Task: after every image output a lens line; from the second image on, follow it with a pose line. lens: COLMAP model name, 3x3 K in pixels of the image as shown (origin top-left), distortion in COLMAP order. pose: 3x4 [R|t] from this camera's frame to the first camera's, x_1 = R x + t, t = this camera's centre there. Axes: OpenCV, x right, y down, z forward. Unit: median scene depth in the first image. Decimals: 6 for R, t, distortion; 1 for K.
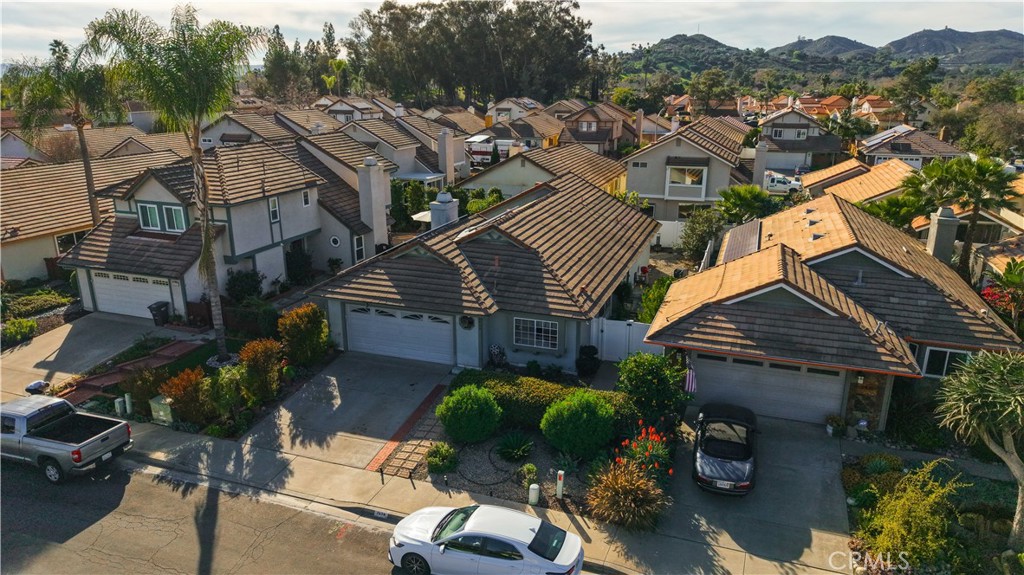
lens RADIAL K [[704.0, 0, 516.5], [0, 704.0, 295.4], [0, 0, 1]] dist [0.007821, -0.007894]
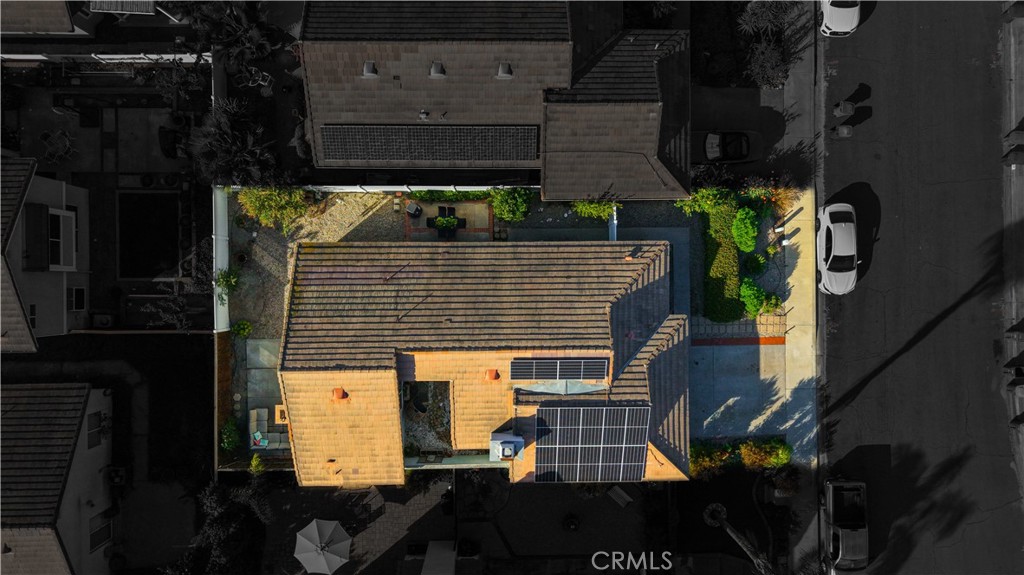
lens RADIAL K [[704.0, 0, 511.8], [0, 704.0, 287.9], [0, 0, 1]] dist [0.007821, -0.007894]
pose [[-0.334744, -0.942290, -0.005935, 0.125995], [0.231141, -0.088214, 0.968913, -1.306252], [-0.913521, 0.322966, 0.247331, 0.936150]]
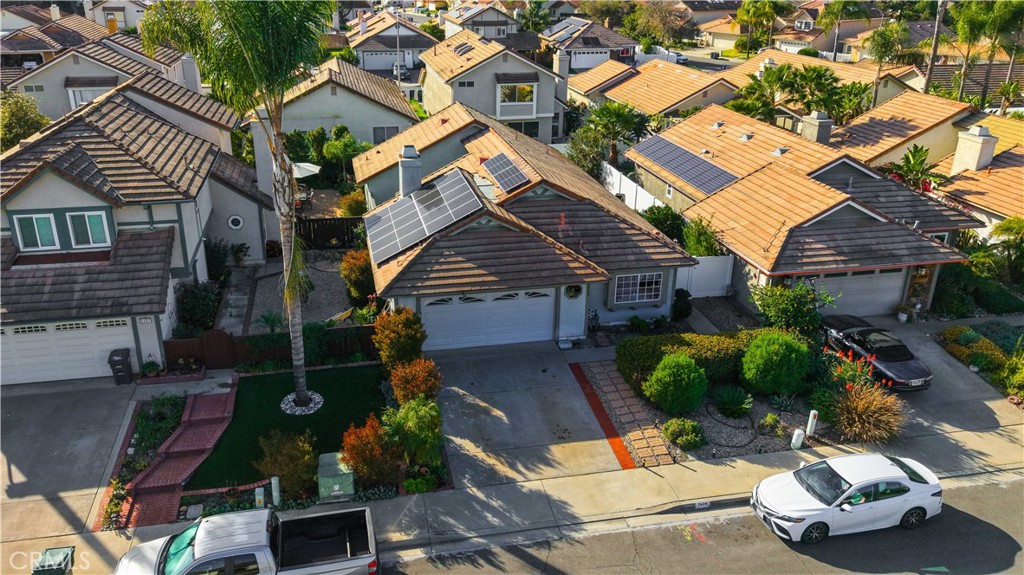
lens RADIAL K [[781.4, 0, 506.0], [0, 781.4, 284.5], [0, 0, 1]] dist [0.013105, 0.003059]
pose [[0.851922, -0.198205, 0.484709, -0.651191], [0.149070, 0.979098, 0.138364, -0.126716], [-0.502002, -0.045619, 0.863662, 0.168442]]
